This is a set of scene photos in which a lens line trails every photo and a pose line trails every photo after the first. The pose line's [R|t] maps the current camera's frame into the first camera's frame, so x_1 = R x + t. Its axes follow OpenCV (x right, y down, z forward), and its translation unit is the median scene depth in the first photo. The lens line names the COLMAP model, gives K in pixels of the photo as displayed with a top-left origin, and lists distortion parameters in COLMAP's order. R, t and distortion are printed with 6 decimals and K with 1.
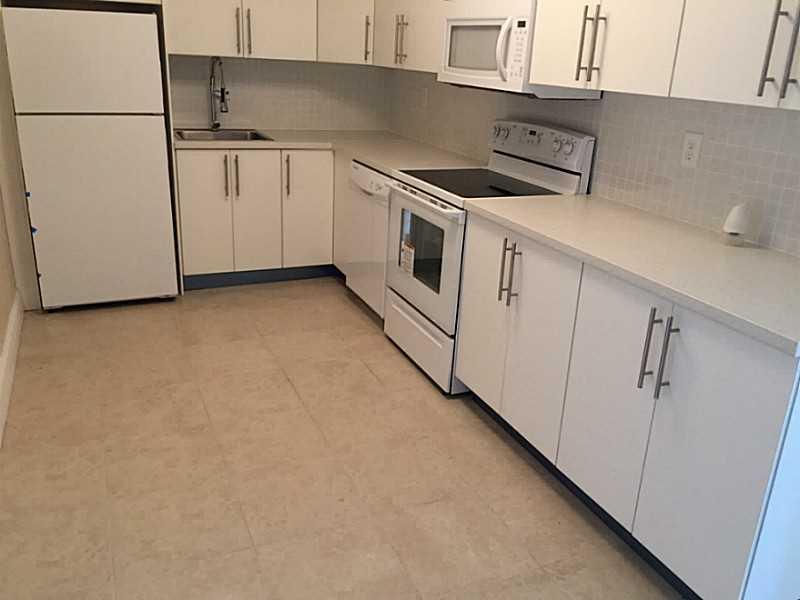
lens RADIAL K [[690.7, 0, 399.4], [0, 690.7, 299.2], [0, 0, 1]] dist [0.035844, -0.062144]
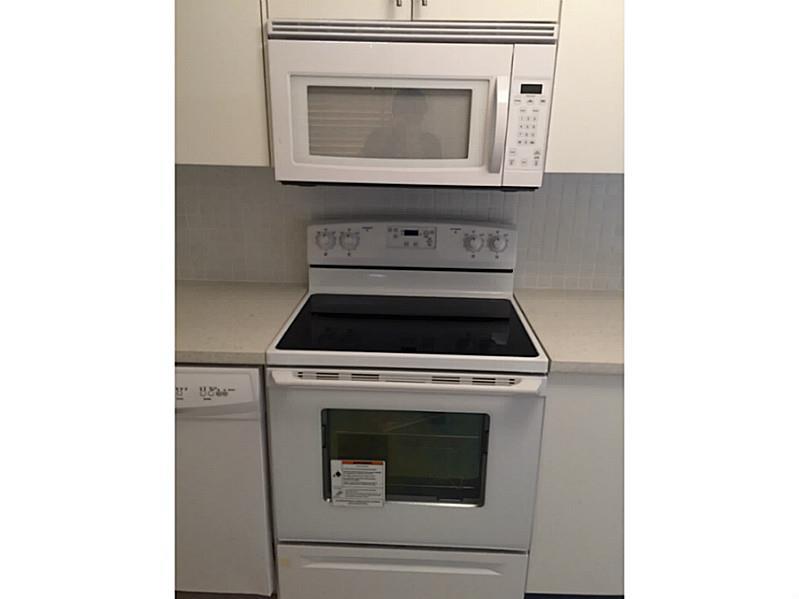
lens RADIAL K [[514.0, 0, 405.0], [0, 514.0, 288.0], [0, 0, 1]] dist [-0.007351, -0.004530]
pose [[0.423555, -0.303861, 0.853387, -0.316804], [0.308378, 0.934162, 0.179567, -0.302354], [-0.851765, 0.187110, 0.489373, 0.789549]]
